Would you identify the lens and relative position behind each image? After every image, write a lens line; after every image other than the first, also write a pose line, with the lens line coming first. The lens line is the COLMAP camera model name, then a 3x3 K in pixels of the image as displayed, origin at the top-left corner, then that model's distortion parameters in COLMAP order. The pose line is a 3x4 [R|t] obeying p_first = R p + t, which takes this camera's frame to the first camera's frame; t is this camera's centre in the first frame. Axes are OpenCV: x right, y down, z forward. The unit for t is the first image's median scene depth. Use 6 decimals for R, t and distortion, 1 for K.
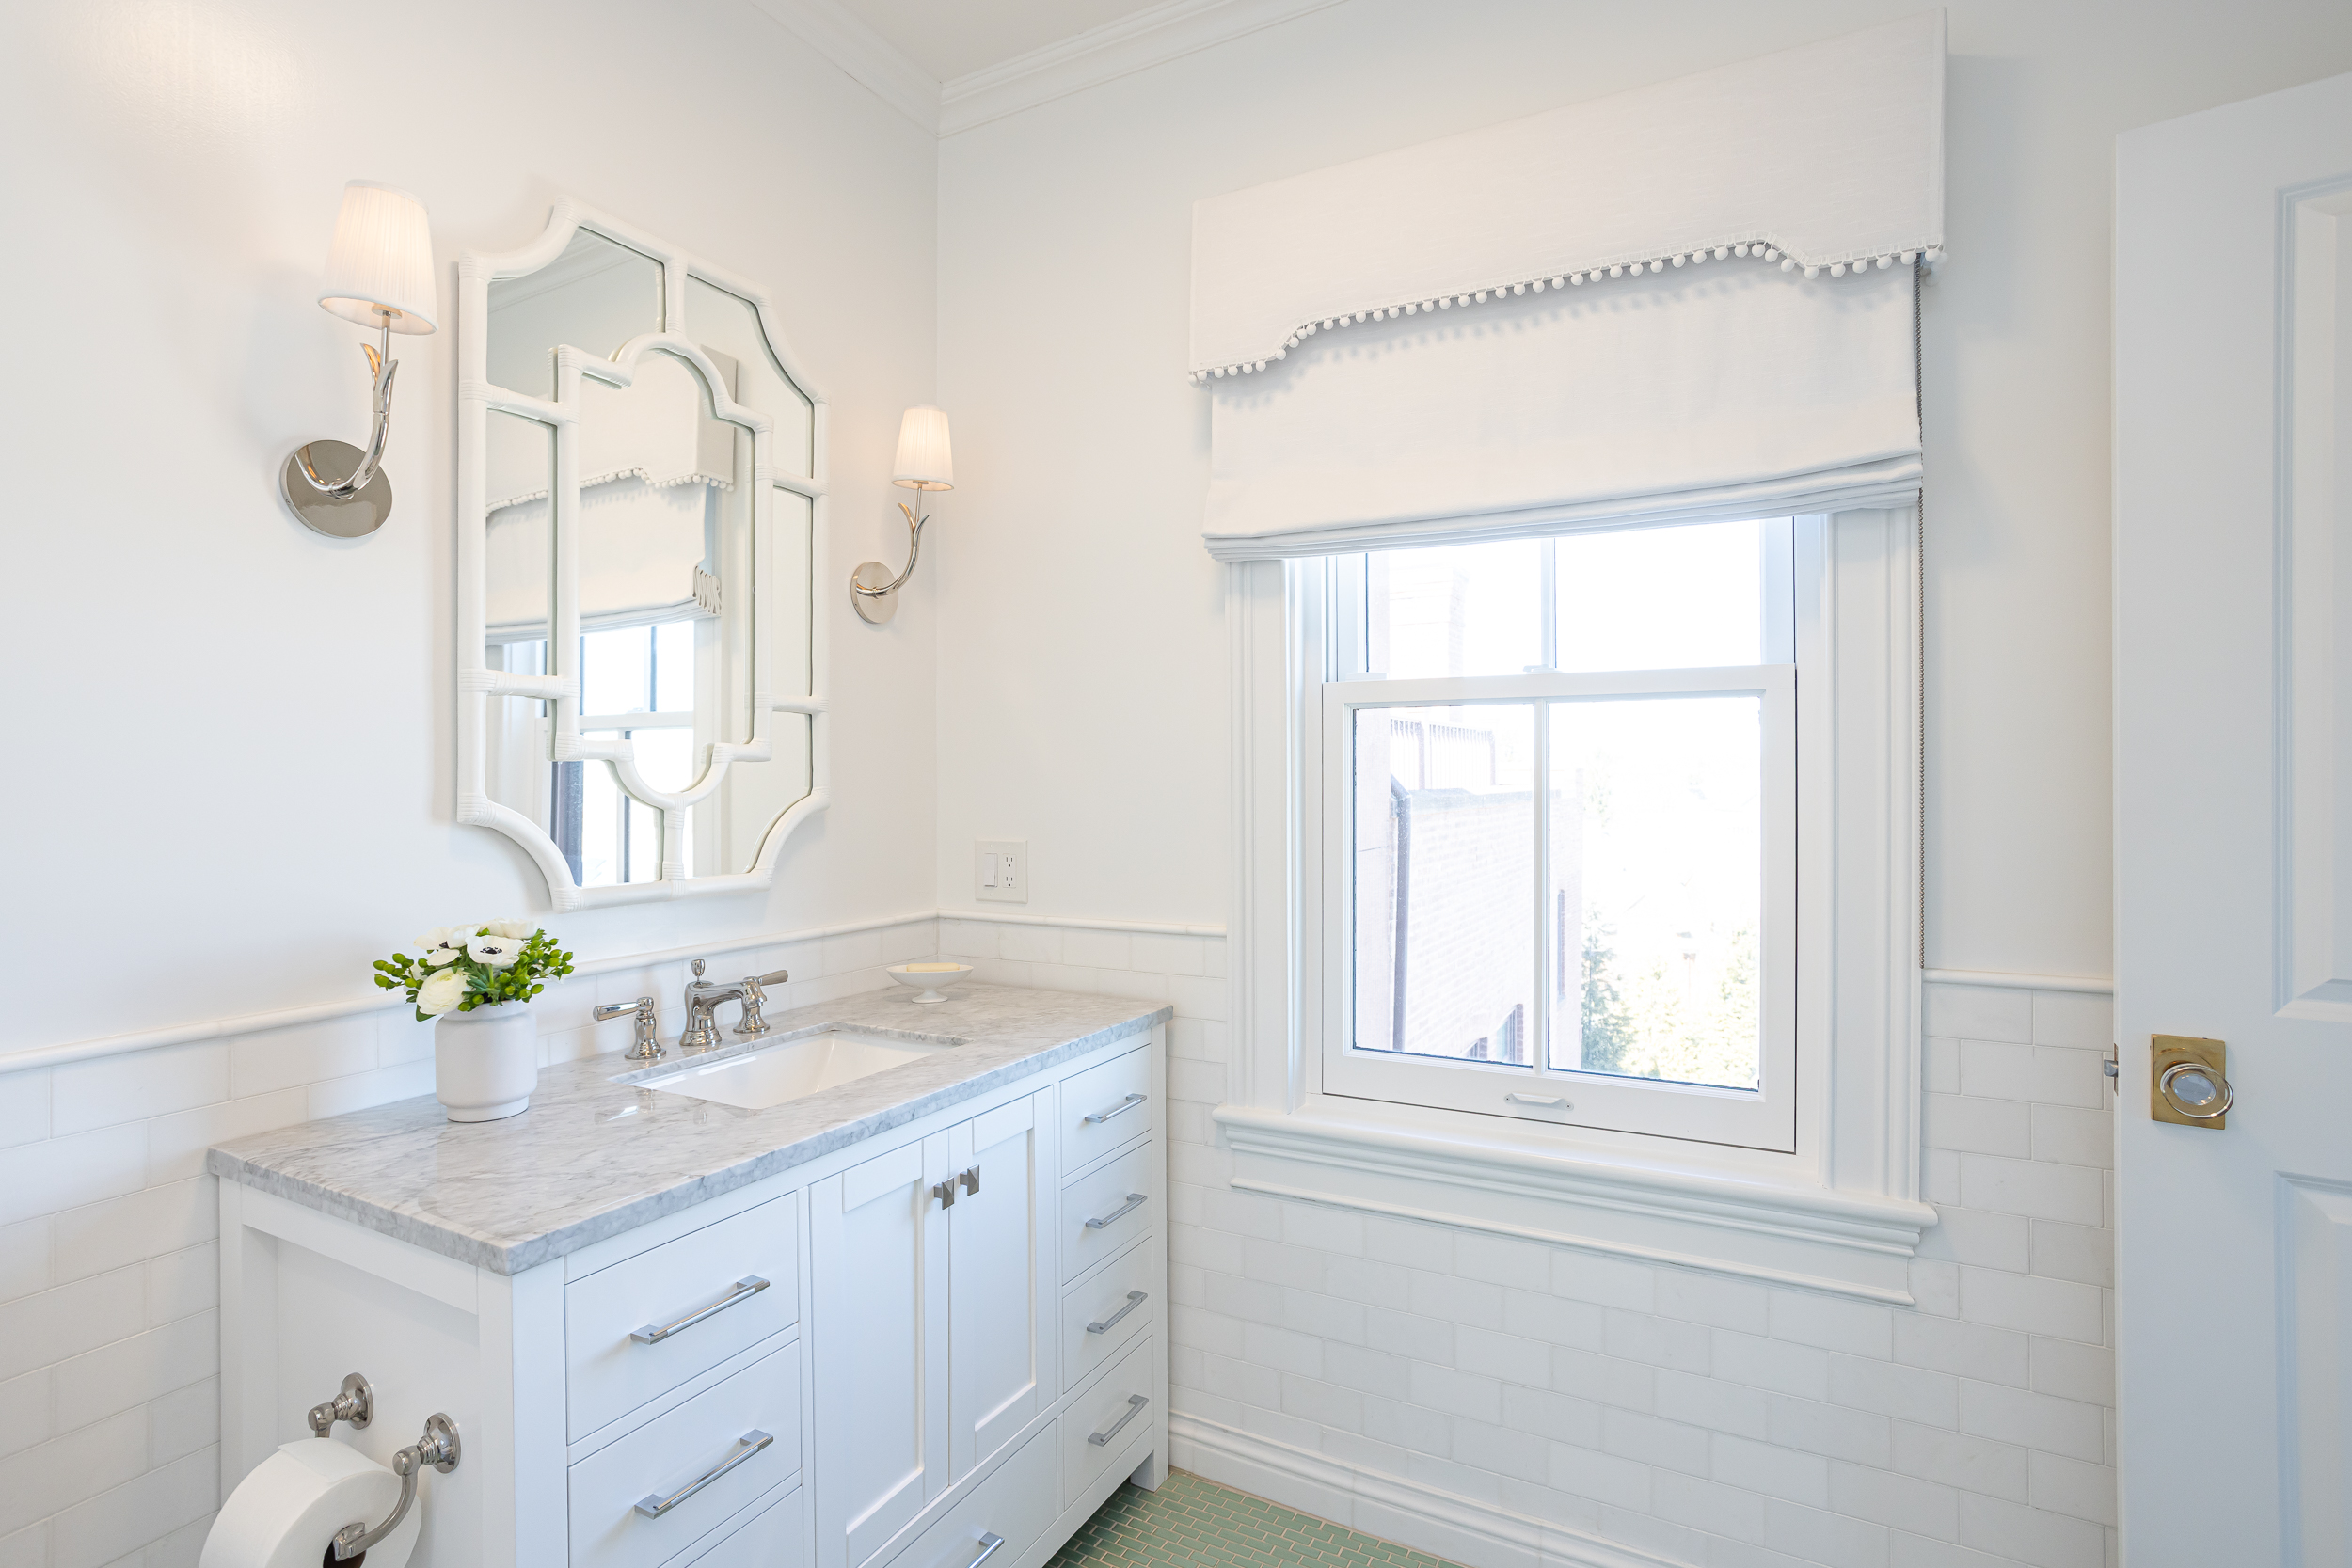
lens RADIAL K [[1145.7, 0, 1191.7], [0, 1145.7, 756.0], [0, 0, 1]] dist [-0.044973, 0.033676]
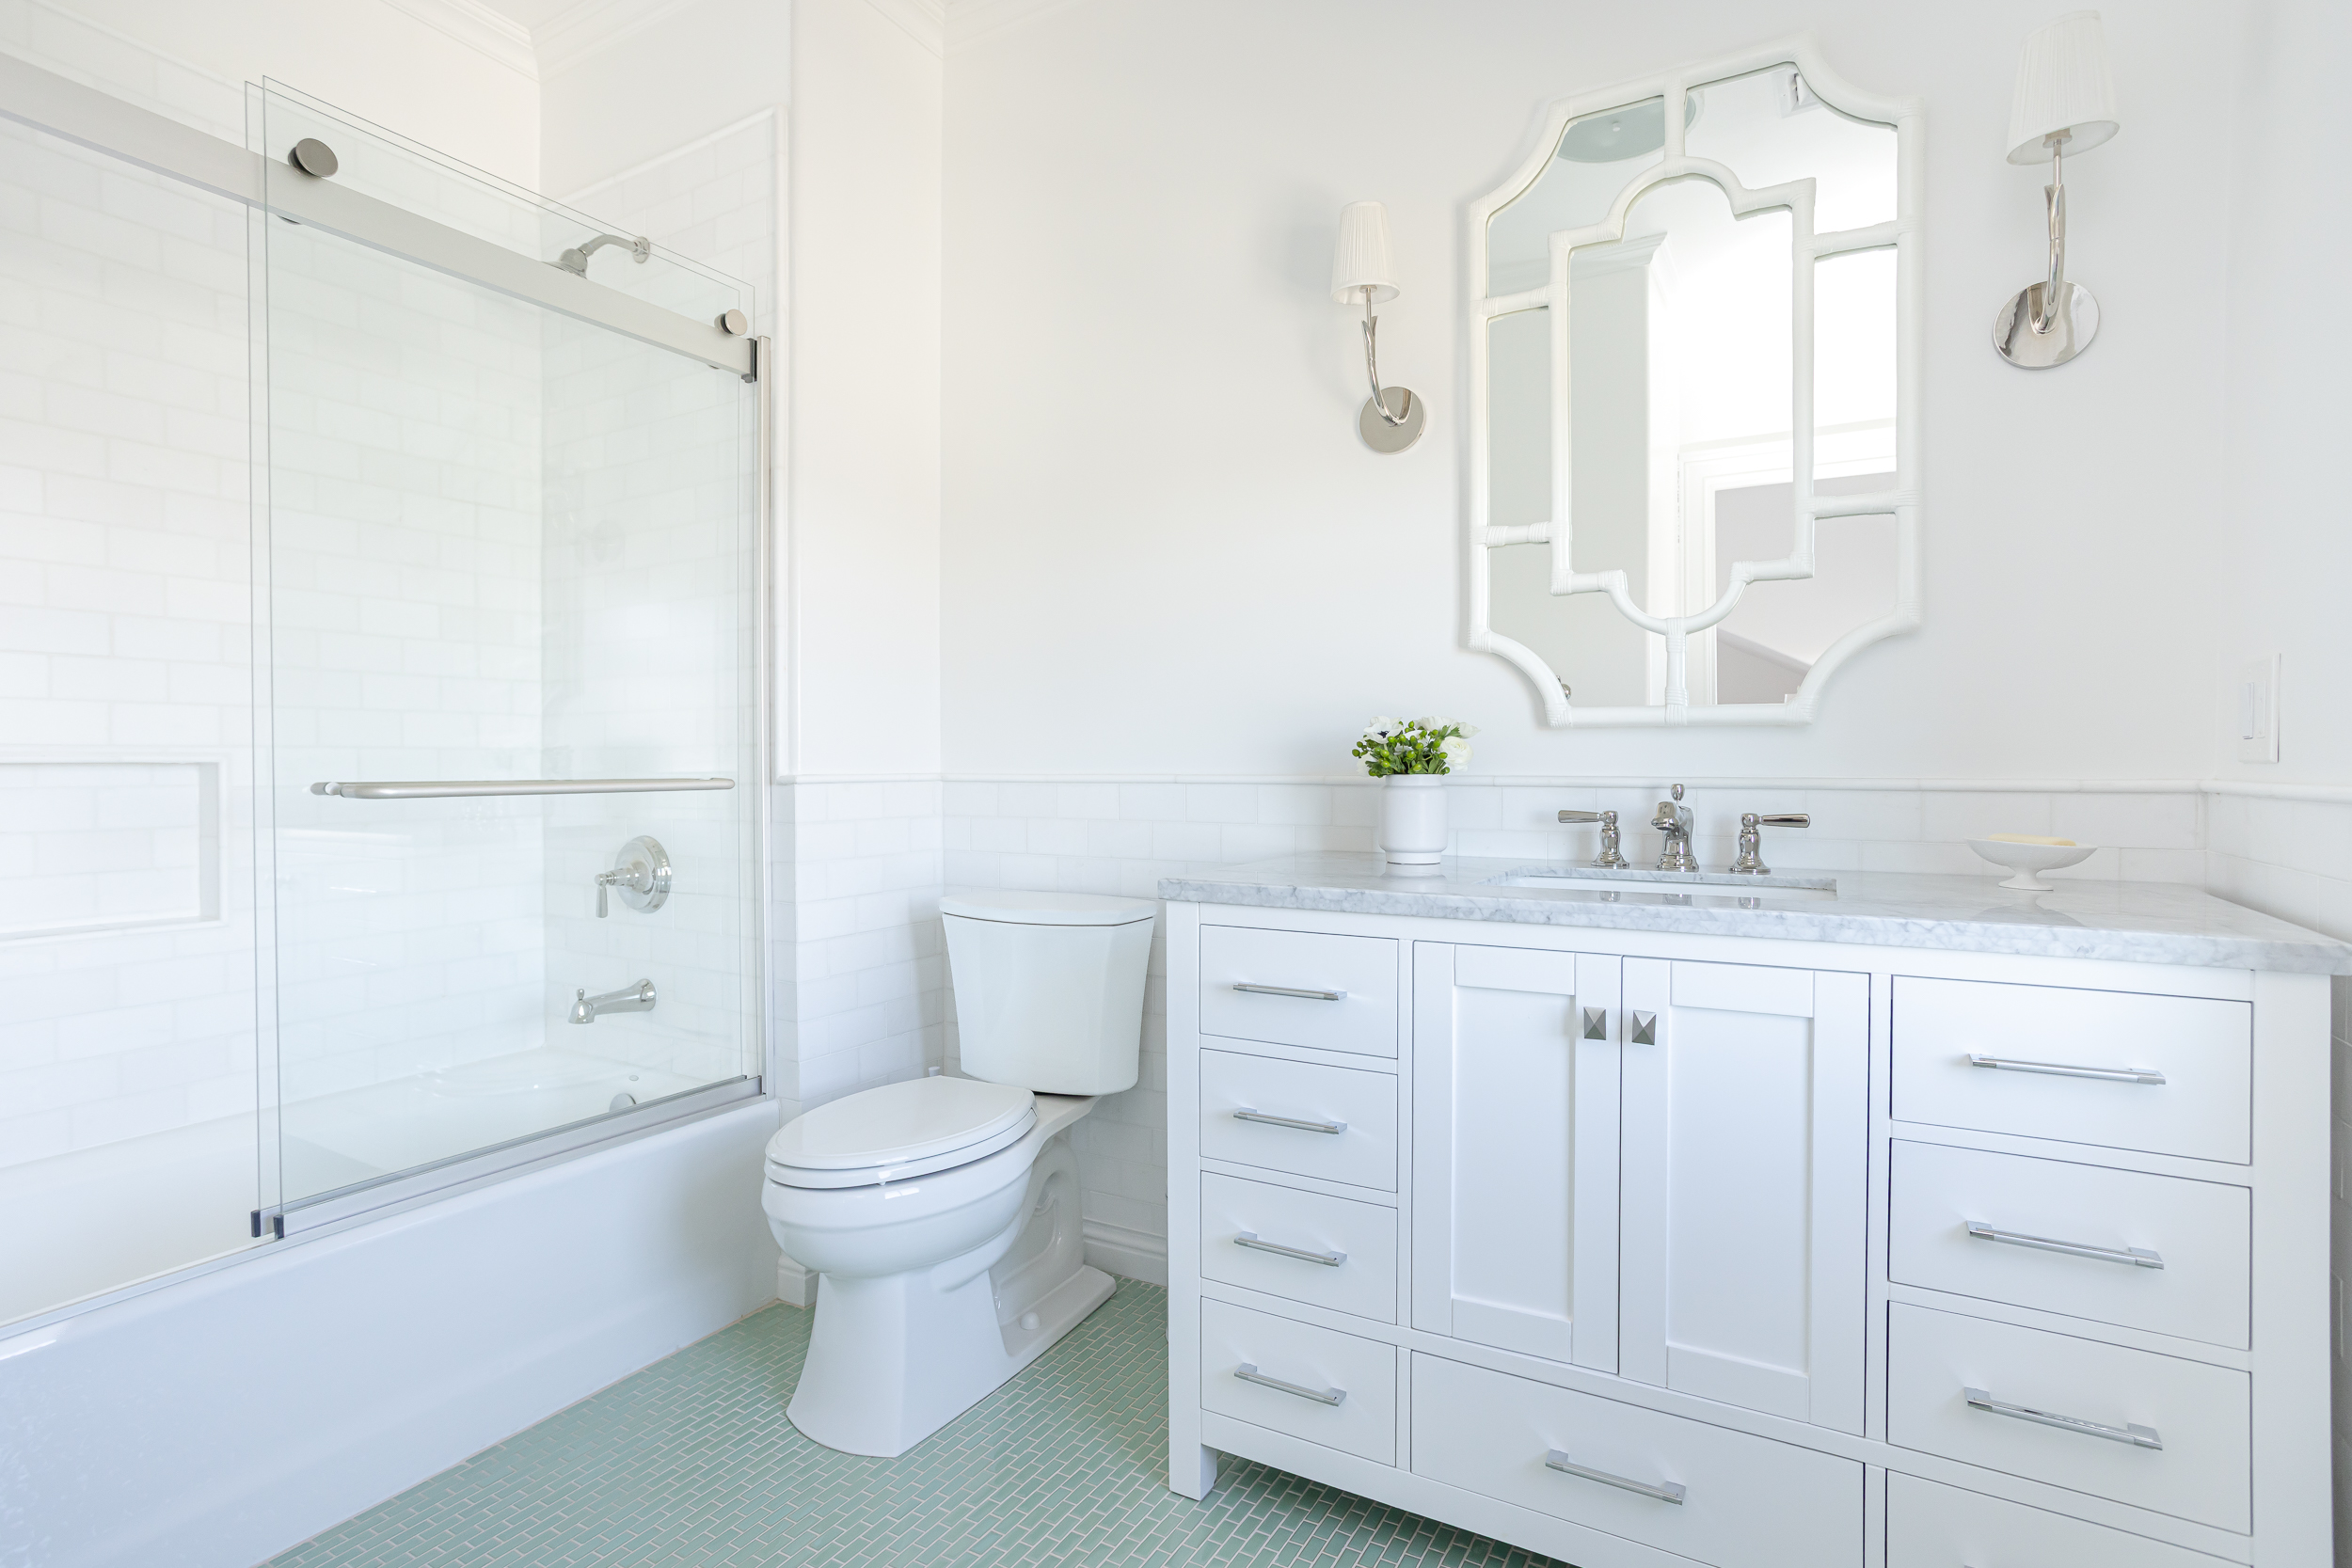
lens RADIAL K [[1145.7, 0, 1191.7], [0, 1145.7, 756.0], [0, 0, 1]] dist [-0.044973, 0.033676]
pose [[-0.009785, 0.010835, -0.999893, 0.573907], [0.026022, 0.999605, 0.010577, 0.136640], [0.999613, -0.025916, -0.010063, 0.598974]]
